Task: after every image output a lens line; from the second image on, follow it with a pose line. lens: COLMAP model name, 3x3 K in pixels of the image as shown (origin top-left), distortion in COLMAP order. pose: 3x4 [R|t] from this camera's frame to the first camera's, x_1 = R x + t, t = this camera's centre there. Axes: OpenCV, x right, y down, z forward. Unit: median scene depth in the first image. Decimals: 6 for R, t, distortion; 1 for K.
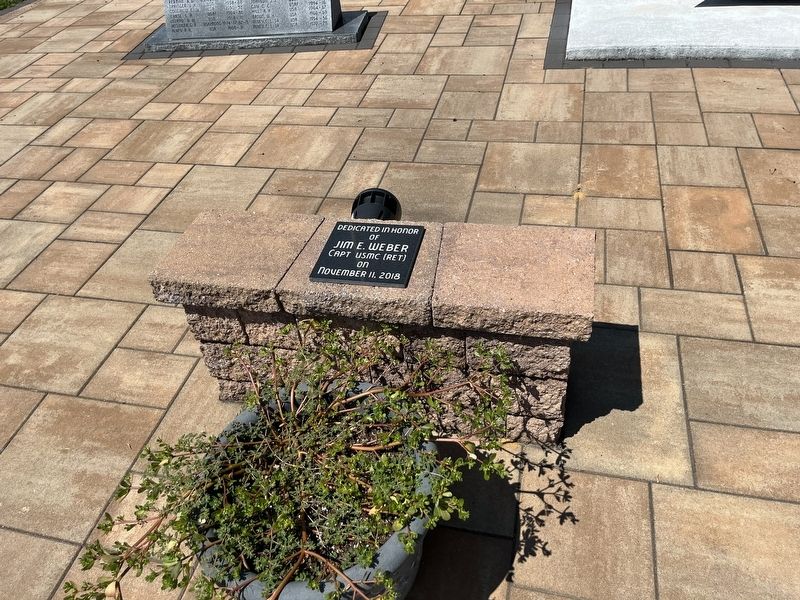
lens RADIAL K [[593.7, 0, 400.0], [0, 593.7, 300.0], [0, 0, 1]] dist [0.048637, 0.001215]
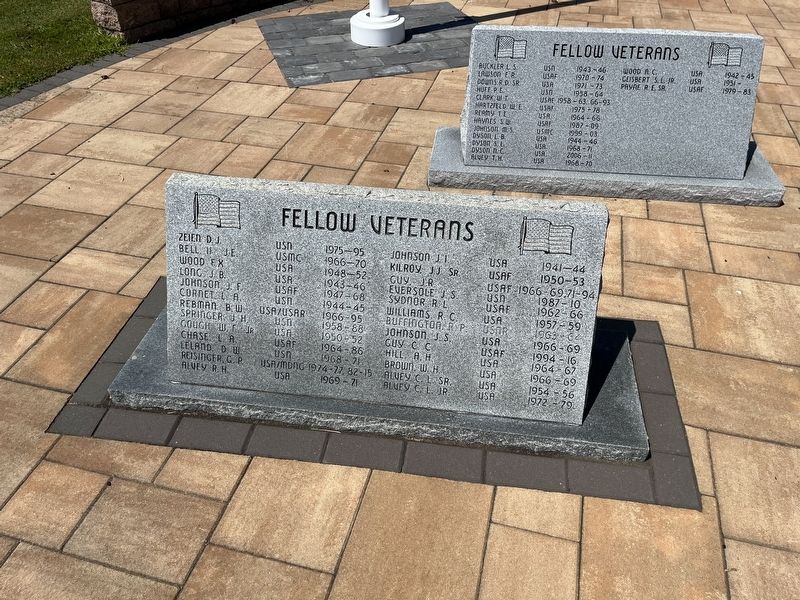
lens RADIAL K [[625.0, 0, 400.0], [0, 625.0, 300.0], [0, 0, 1]] dist [0.040533, 0.001535]
pose [[0.995325, 0.085773, 0.044405, -0.257650], [-0.083430, 0.995147, -0.052178, -0.493726], [-0.048664, 0.048229, 0.997650, 0.572768]]
